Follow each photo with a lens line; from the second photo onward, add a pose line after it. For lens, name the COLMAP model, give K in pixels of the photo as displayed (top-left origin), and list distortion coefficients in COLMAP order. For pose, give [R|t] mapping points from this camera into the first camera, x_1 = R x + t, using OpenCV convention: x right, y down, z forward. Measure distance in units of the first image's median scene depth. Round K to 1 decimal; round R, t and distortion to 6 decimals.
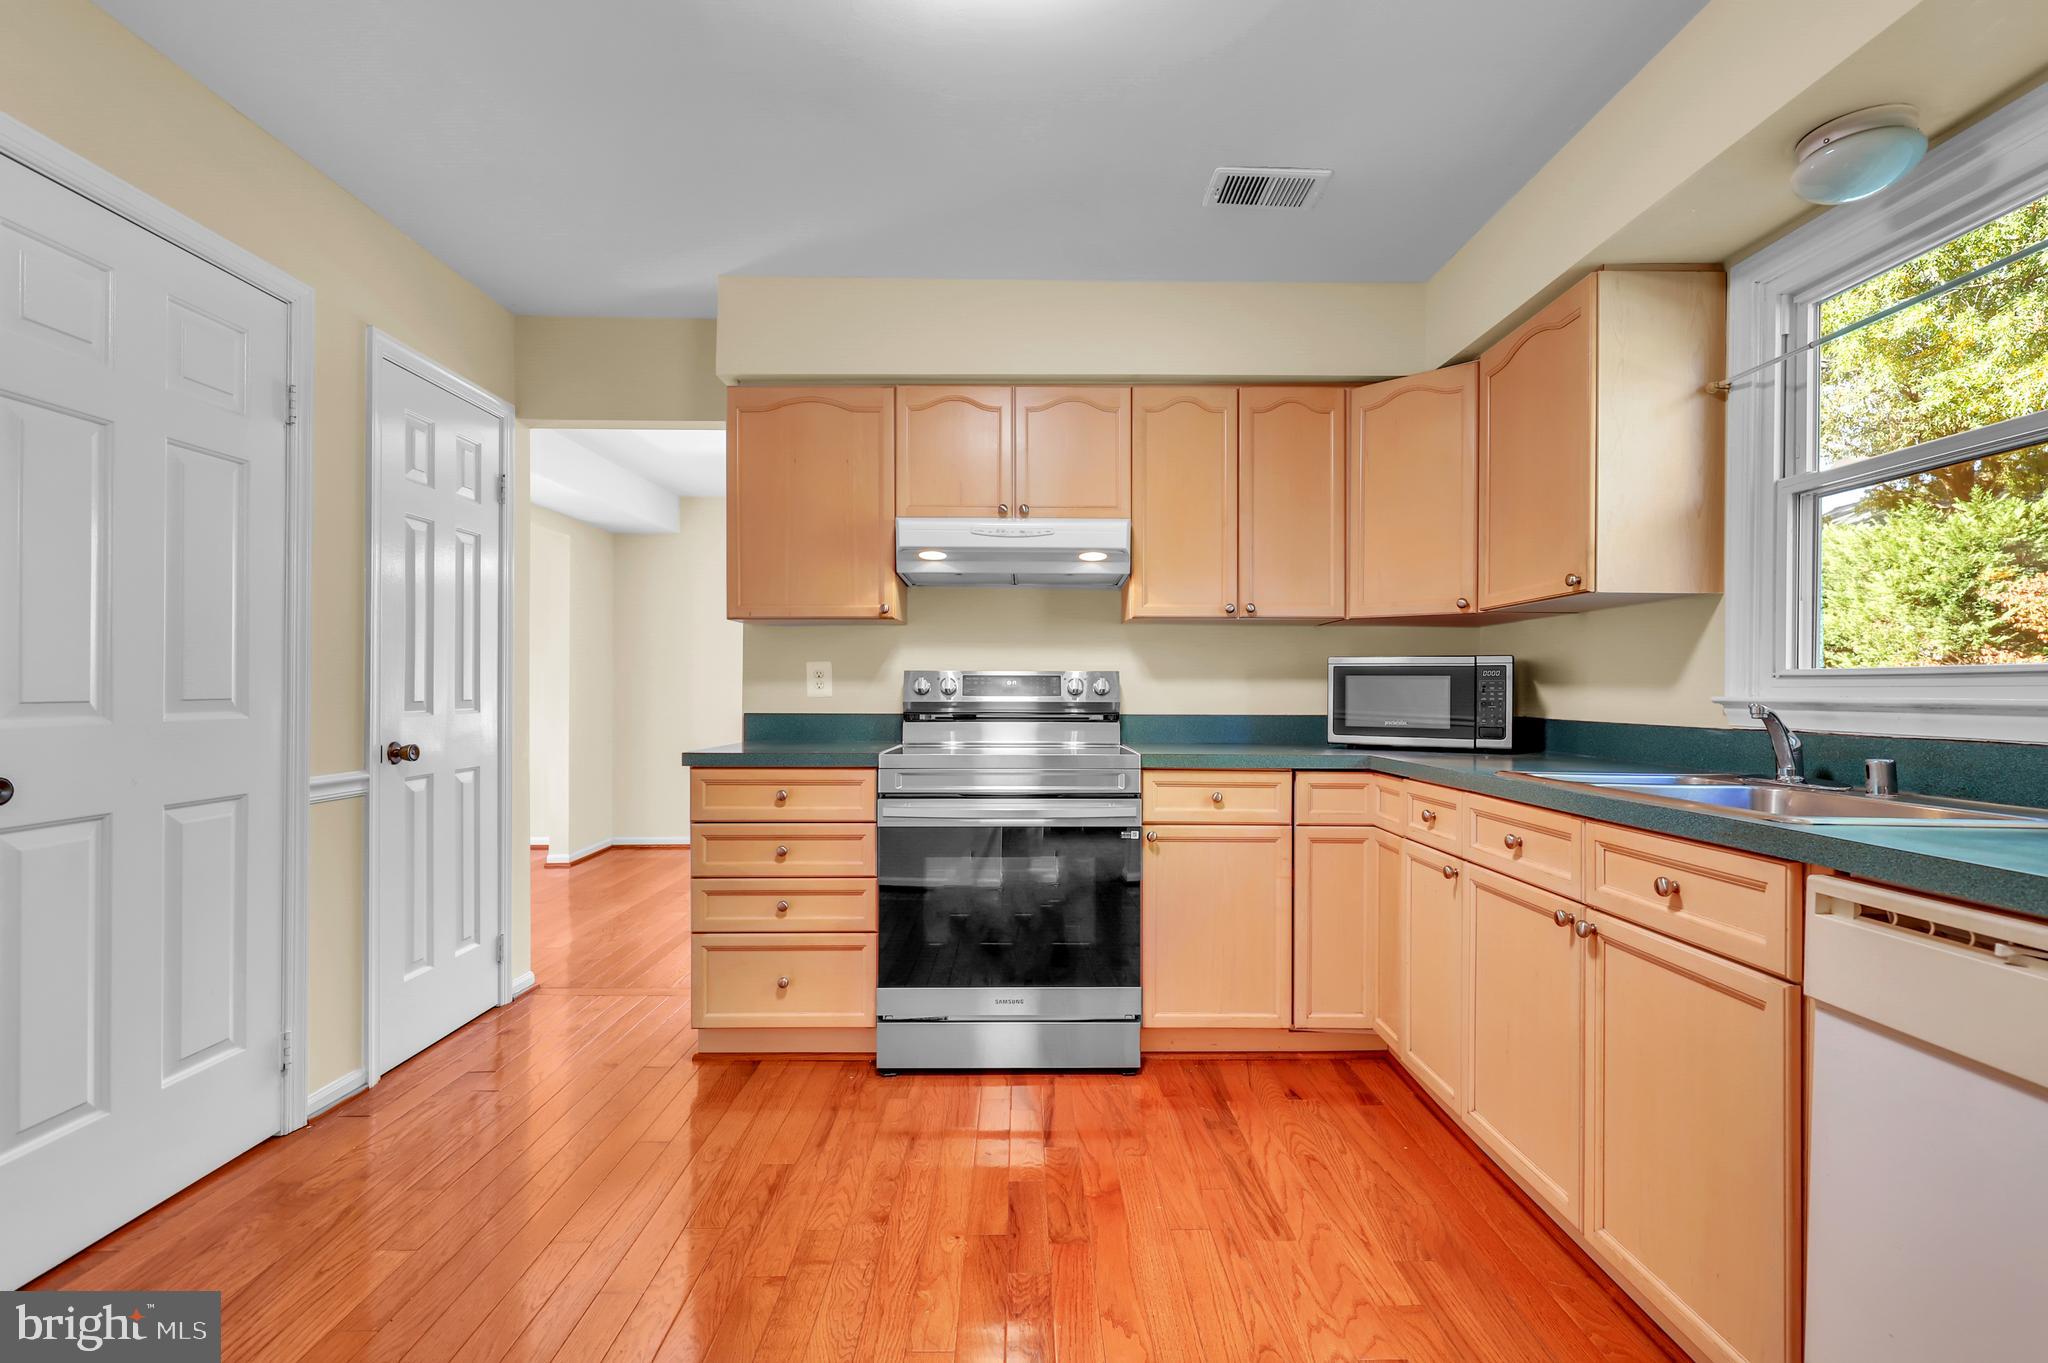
lens RADIAL K [[942.2, 0, 1035.5], [0, 942.2, 685.0], [0, 0, 1]] dist [0.003473, 0.000339]
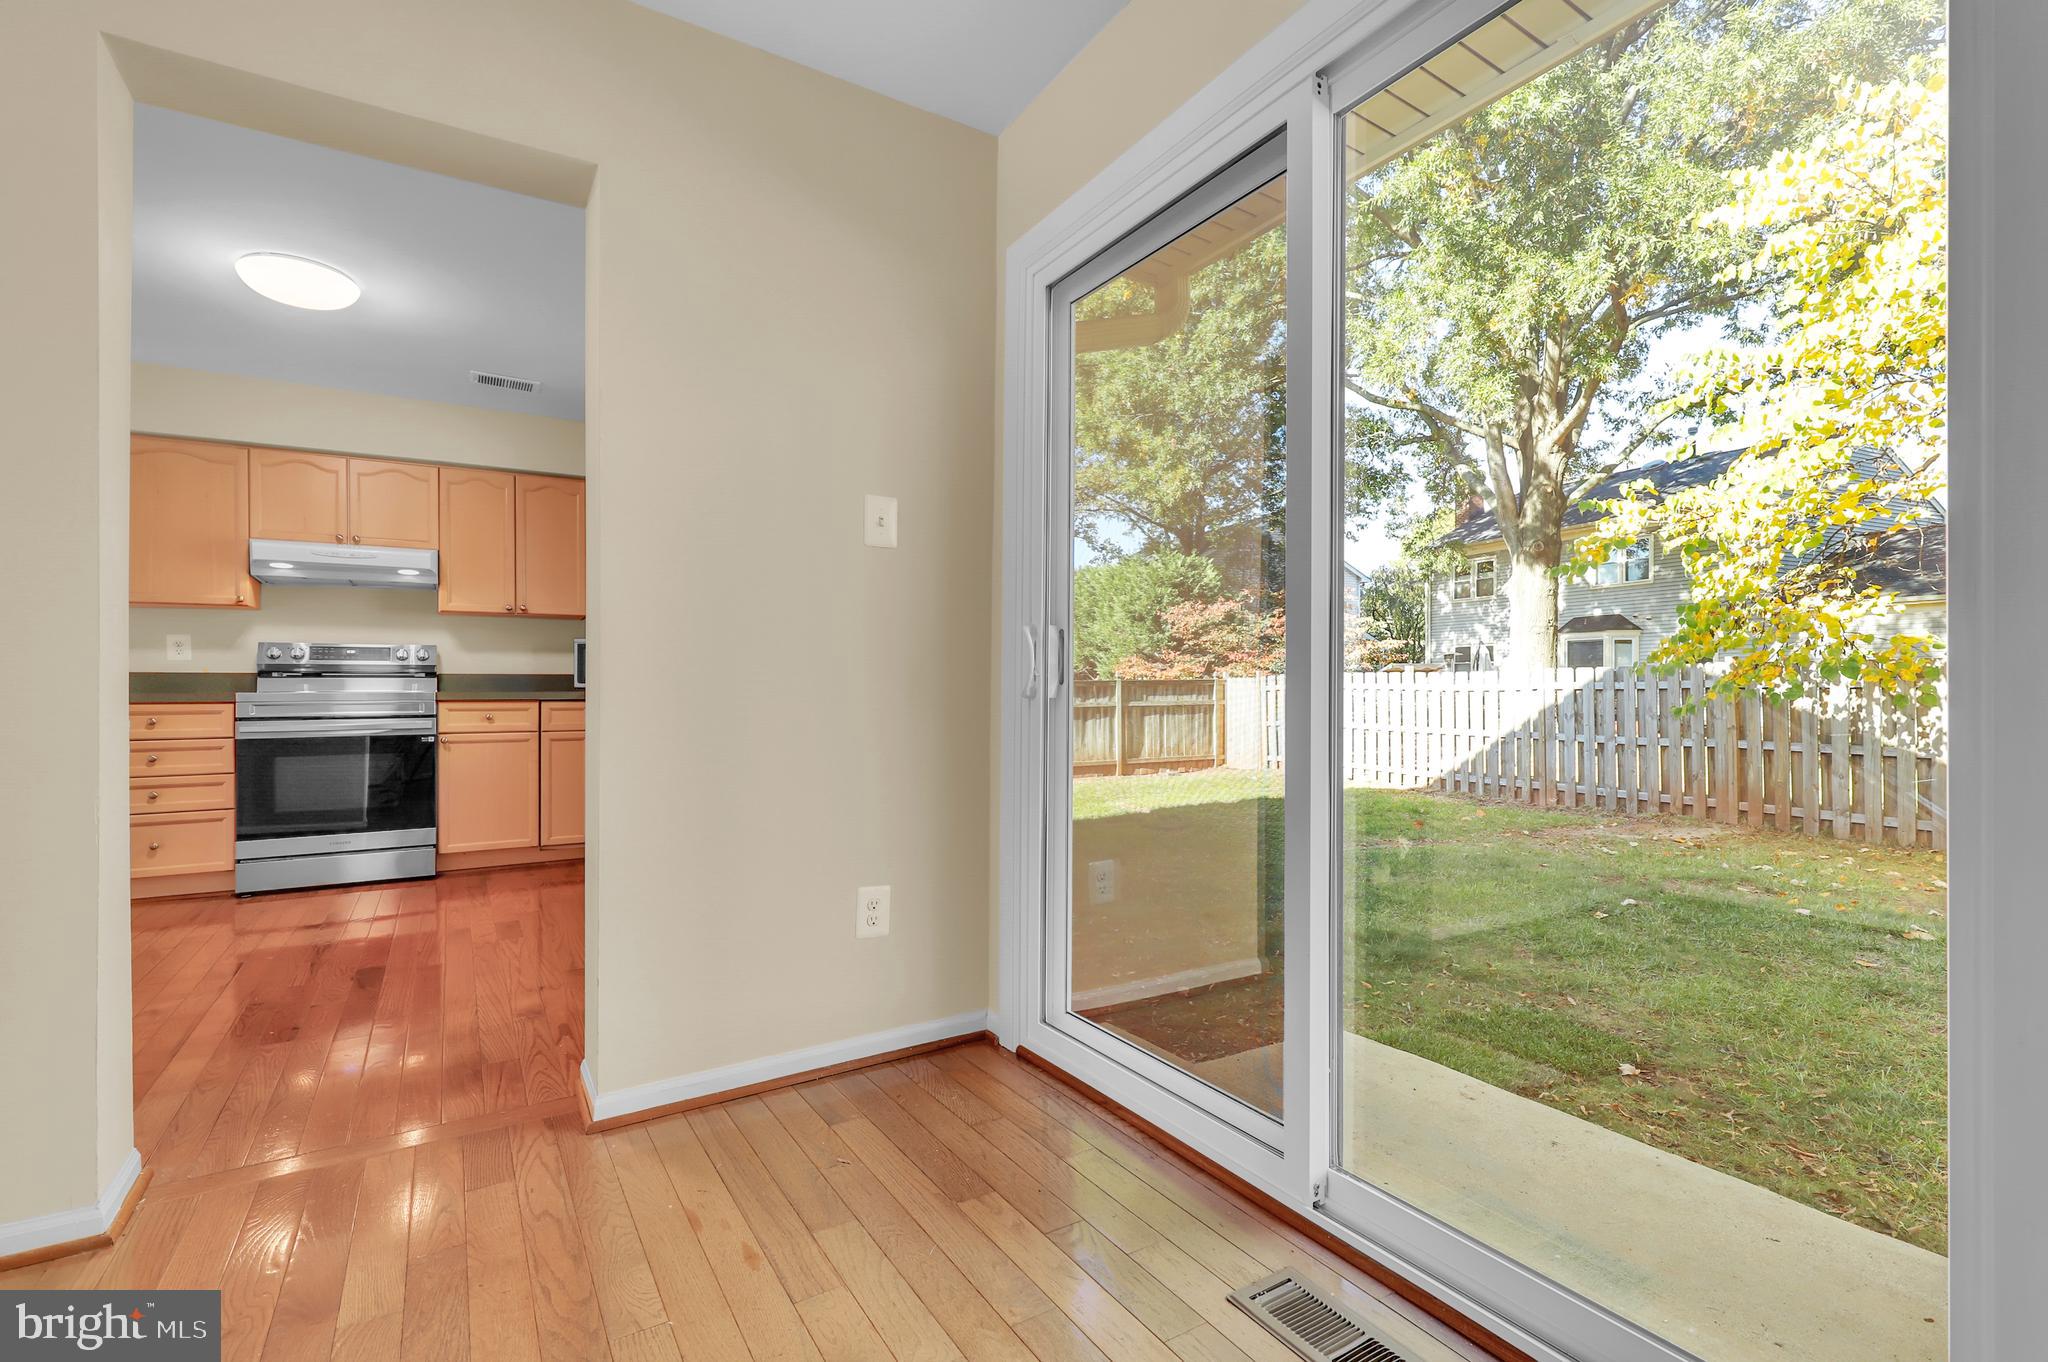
lens RADIAL K [[942.2, 0, 1035.5], [0, 942.2, 684.5], [0, 0, 1]] dist [0.003473, 0.000339]
pose [[0.858501, -0.004239, 0.512794, 0.164011], [0.001992, 0.999986, 0.004930, 0.052657], [-0.512808, -0.003211, 0.858497, -0.995684]]
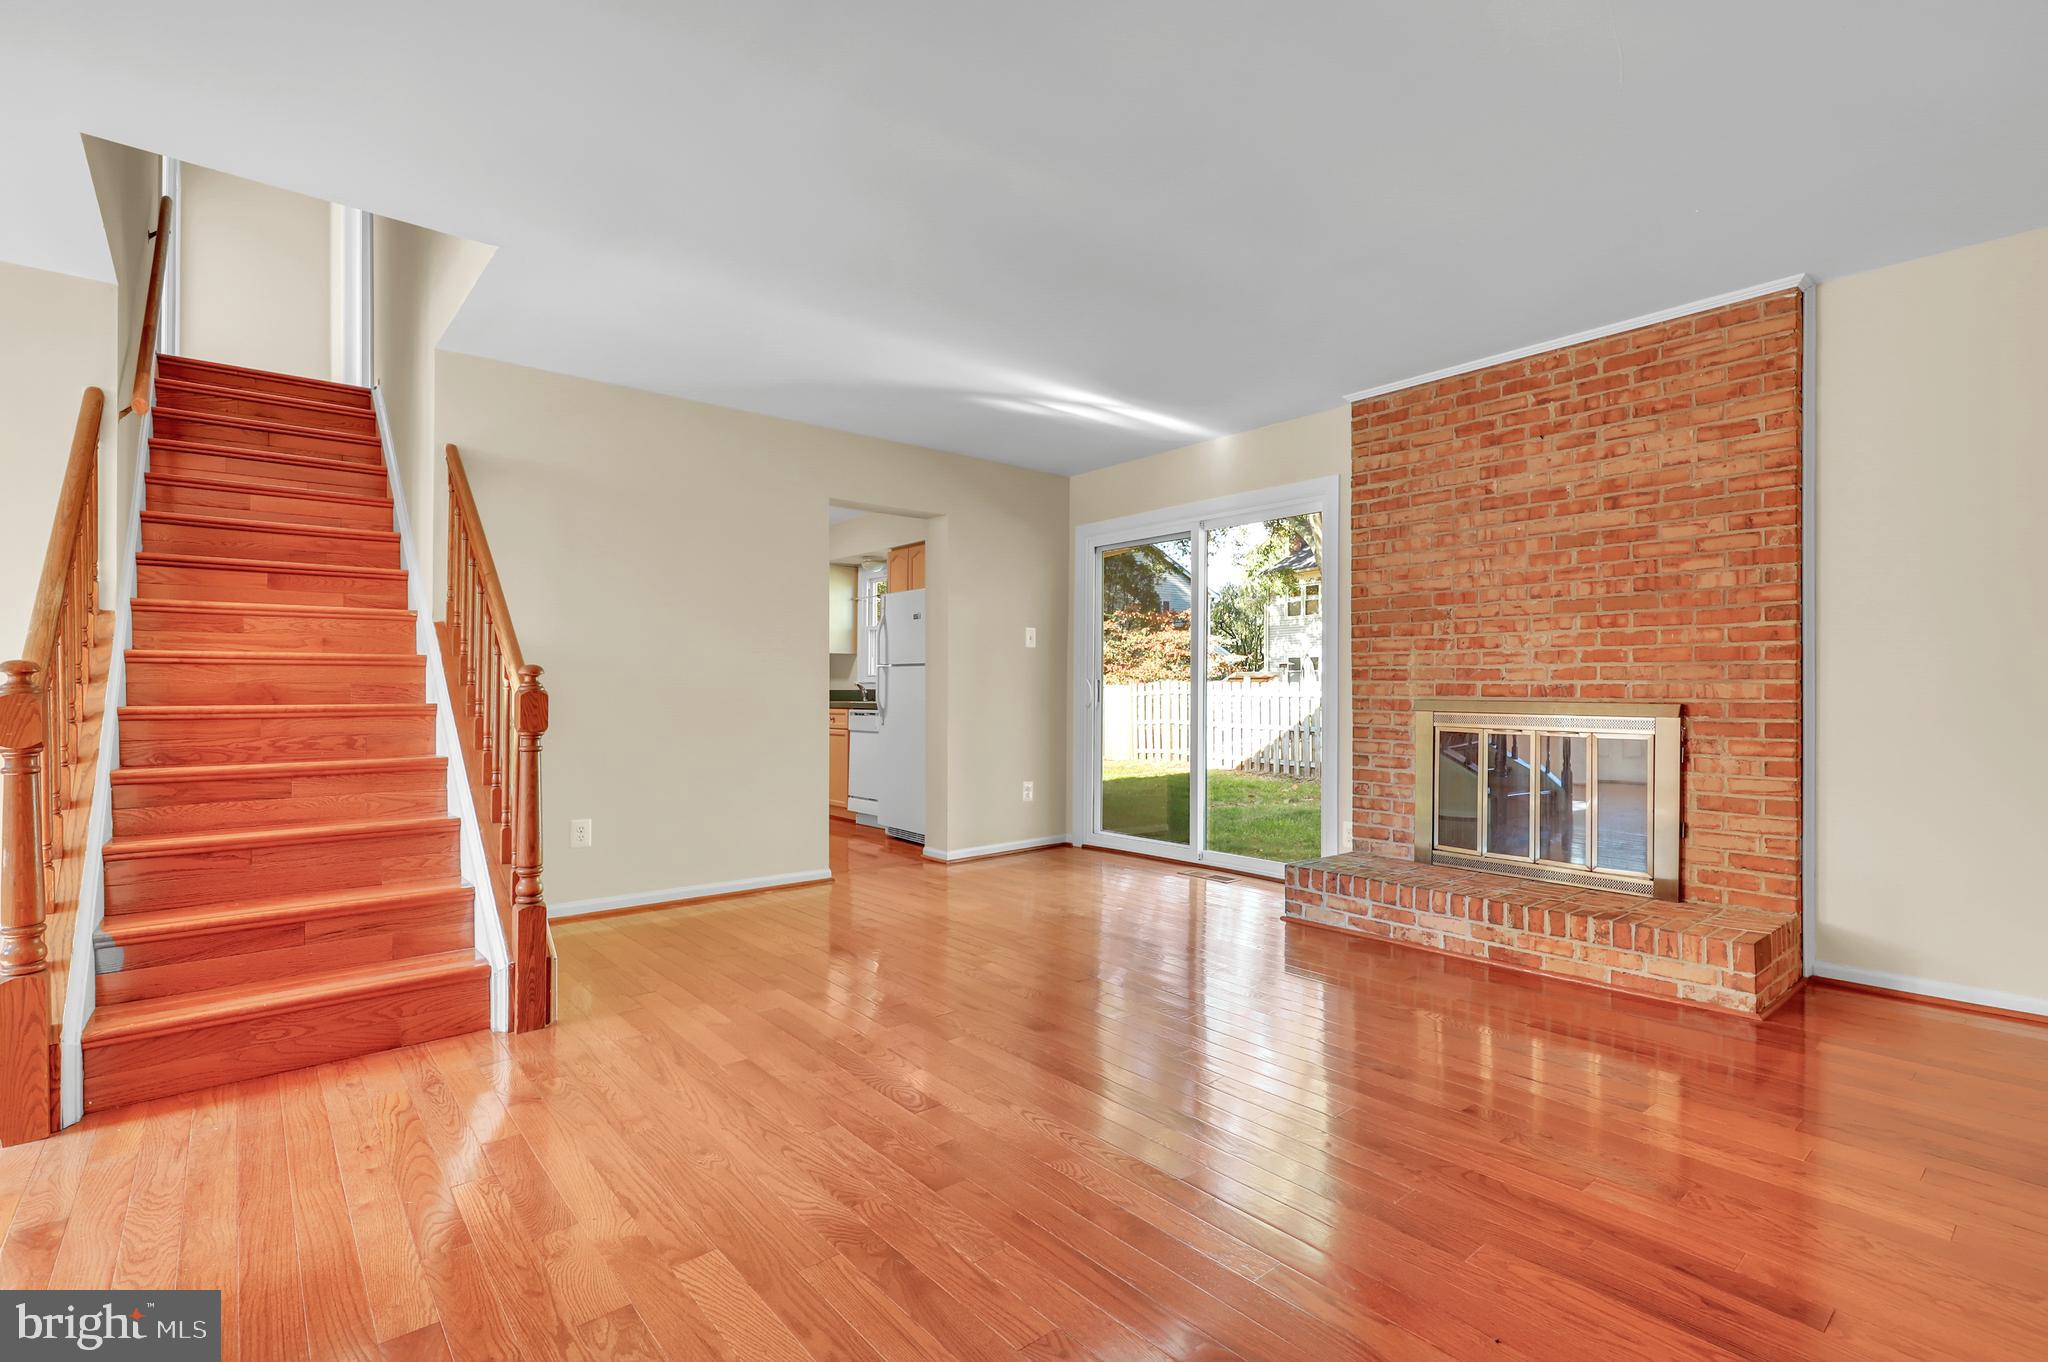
lens RADIAL K [[932.6, 0, 1035.7], [0, 932.6, 689.1], [0, 0, 1]] dist [0.000231, -0.000039]
pose [[0.774096, -0.004776, 0.633050, -0.862628], [-0.000233, 0.999969, 0.007828, 0.009558], [-0.633068, -0.006207, 0.774072, -1.855401]]
